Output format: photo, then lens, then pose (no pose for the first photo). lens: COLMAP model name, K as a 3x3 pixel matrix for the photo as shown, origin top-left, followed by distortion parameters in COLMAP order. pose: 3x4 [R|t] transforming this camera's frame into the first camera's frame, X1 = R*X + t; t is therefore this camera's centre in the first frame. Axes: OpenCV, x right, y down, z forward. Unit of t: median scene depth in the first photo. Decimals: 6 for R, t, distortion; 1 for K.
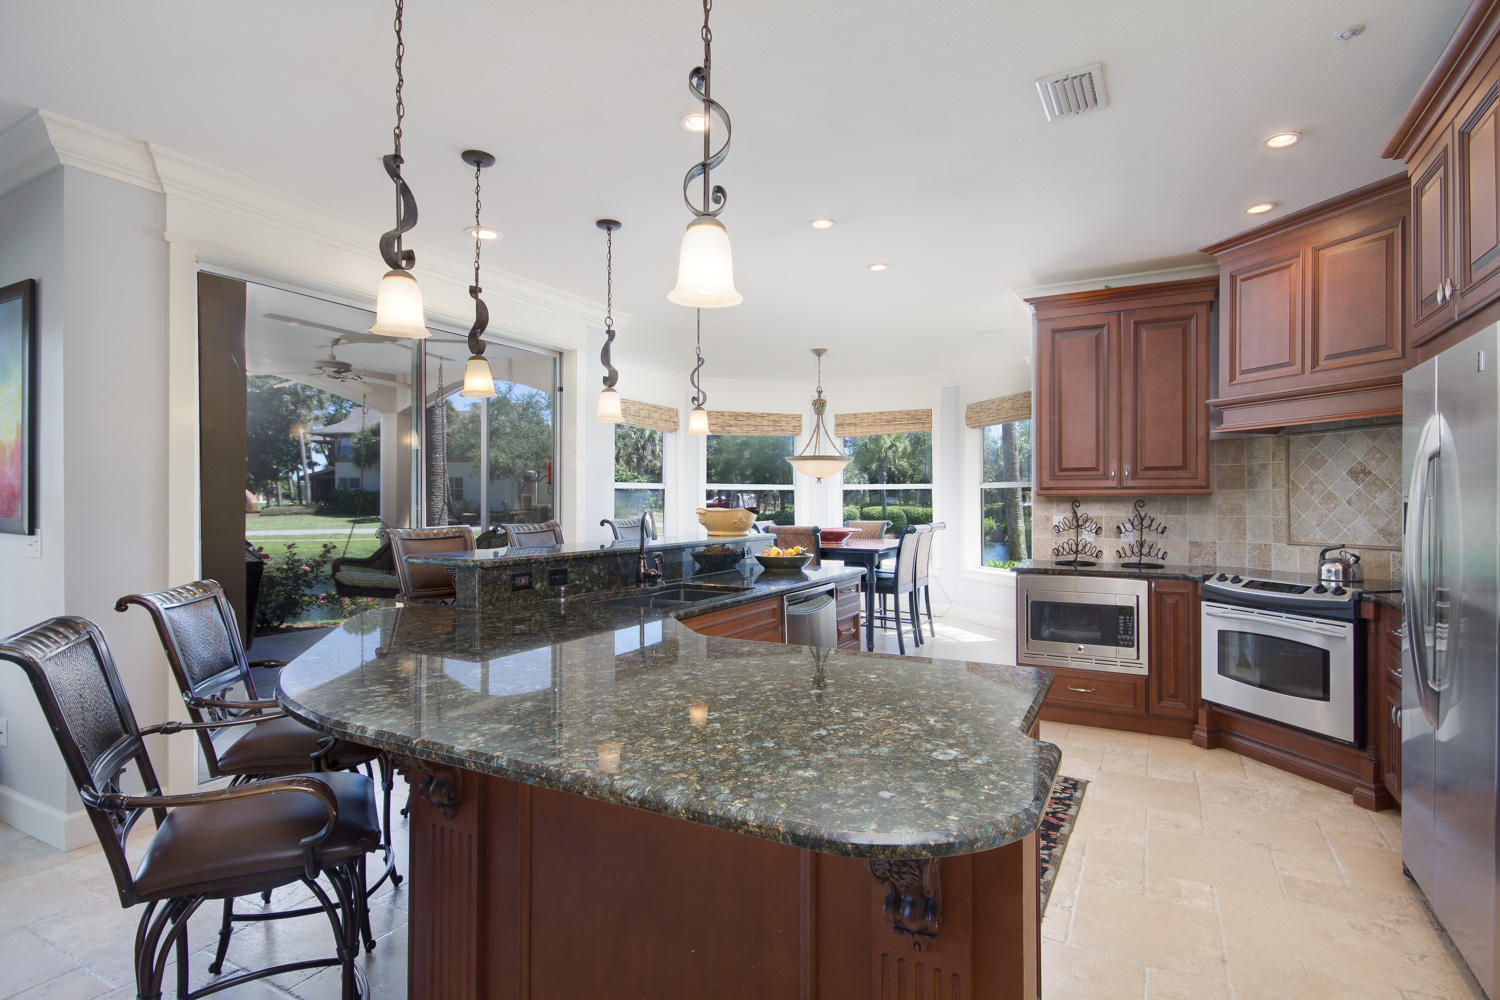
lens RADIAL K [[759.6, 0, 752.1], [0, 759.6, 497.0], [0, 0, 1]] dist [0.000606, 0.001157]
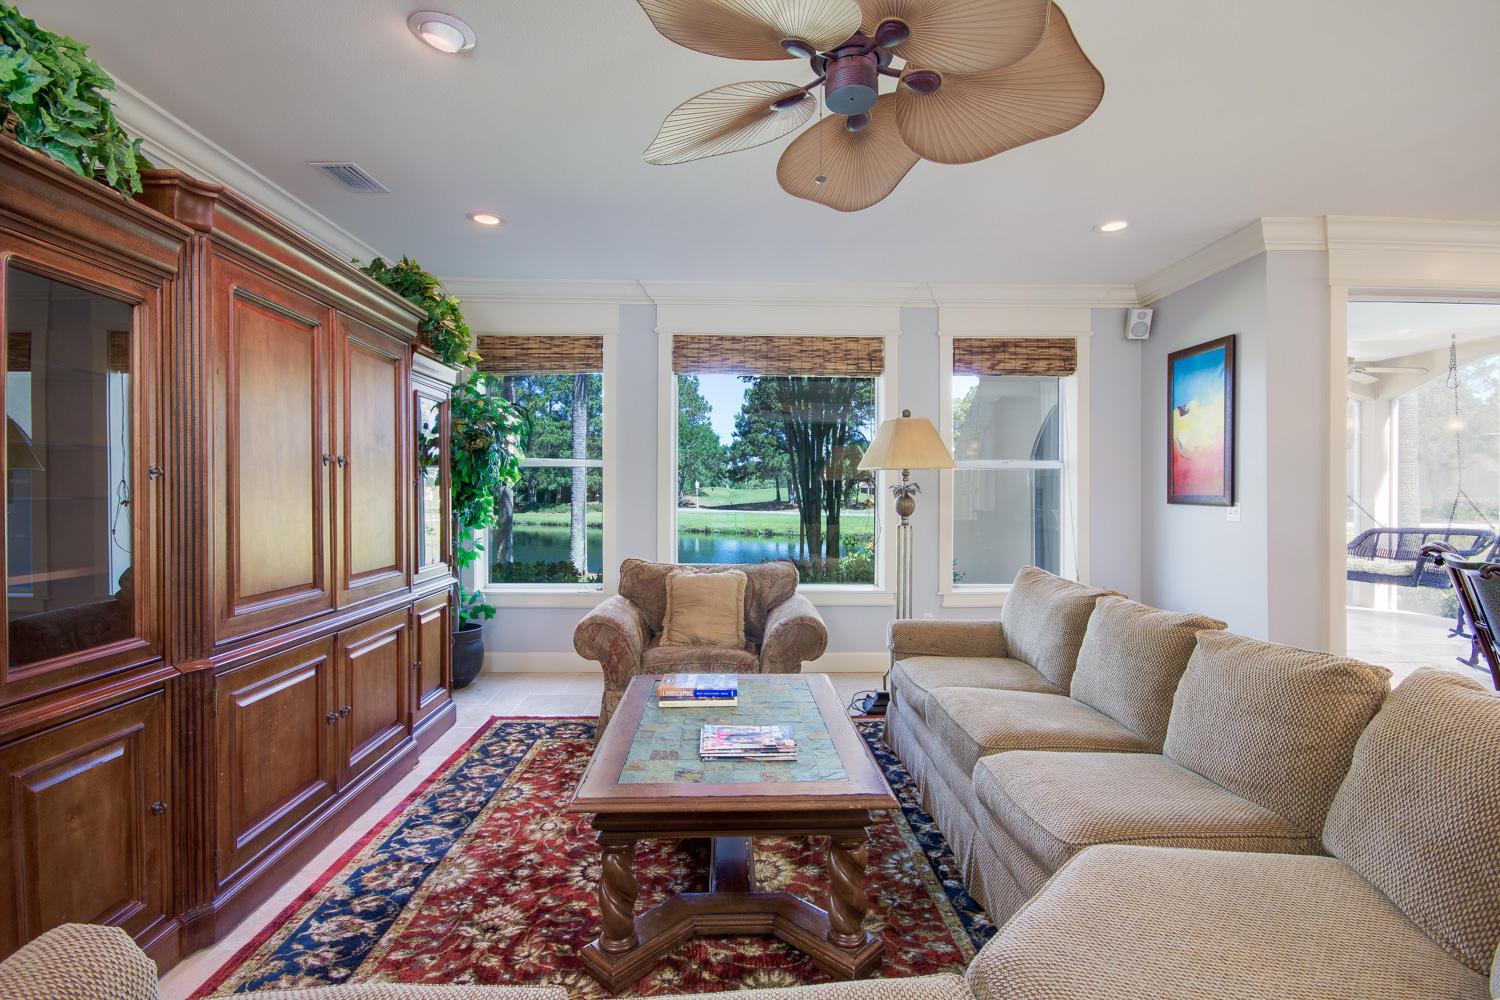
lens RADIAL K [[704.3, 0, 745.1], [0, 704.3, 496.8], [0, 0, 1]] dist [-0.010019, -0.000784]
pose [[0.482122, 0.003151, -0.876098, -0.138598], [0.003985, 0.999975, 0.005789, 0.013144], [0.876095, -0.006282, 0.482098, -0.333802]]
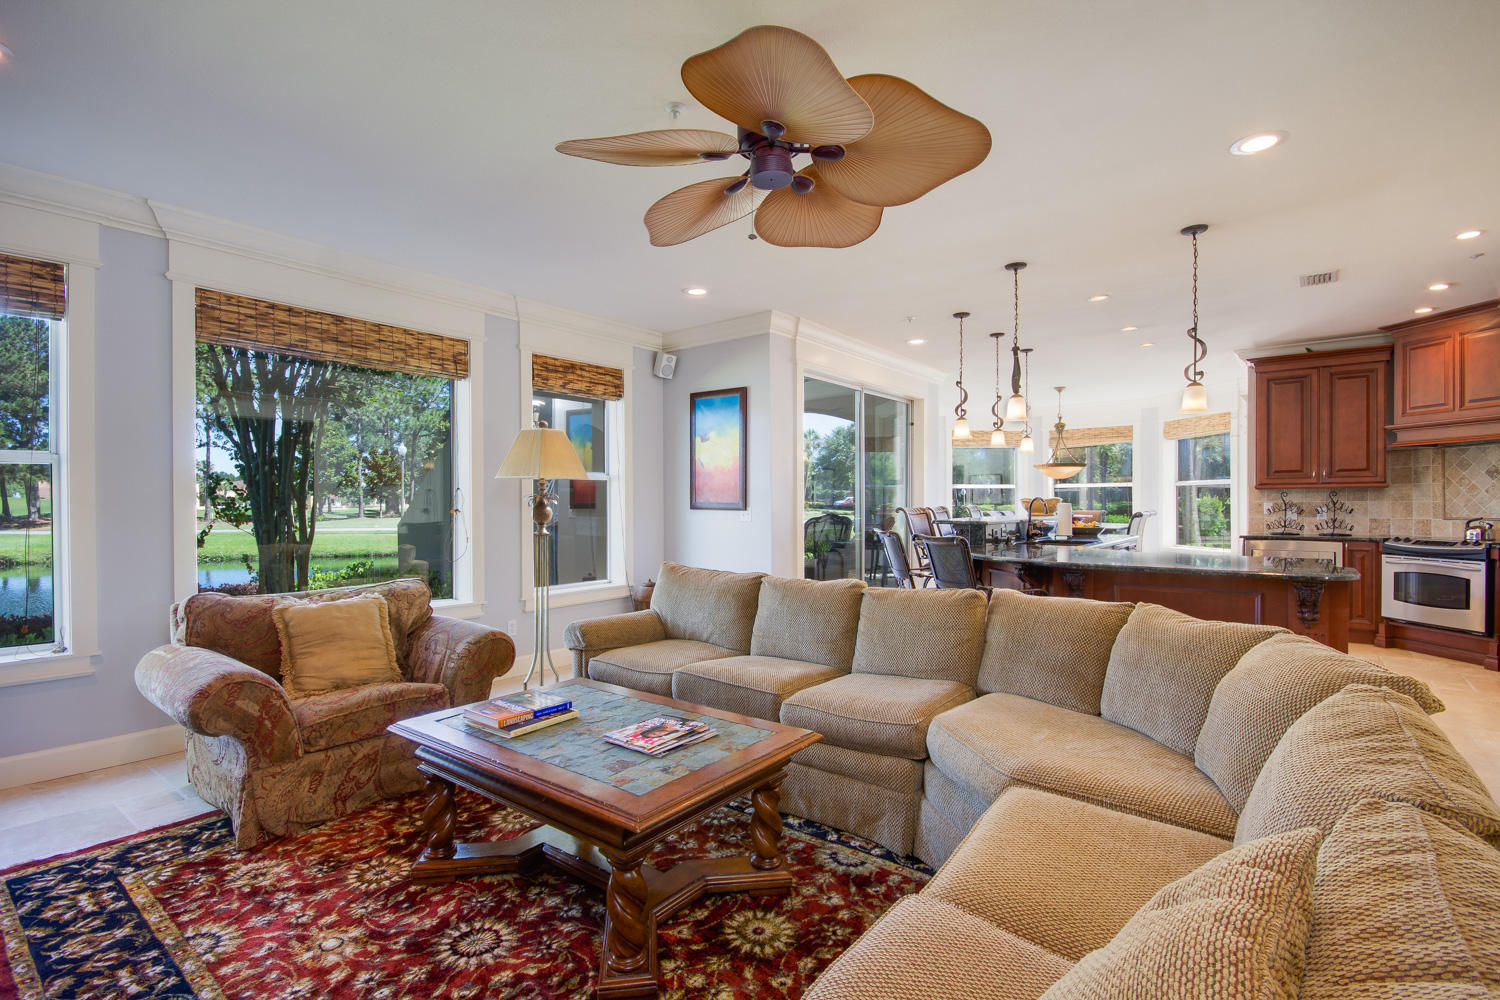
lens RADIAL K [[710.5, 0, 739.7], [0, 710.5, 505.7], [0, 0, 1]] dist [-0.004430, -0.007308]
pose [[0.984384, -0.004376, -0.175980, -0.417812], [0.006196, 0.999933, 0.009799, 0.012055], [0.175925, -0.010736, 0.984345, -0.606234]]
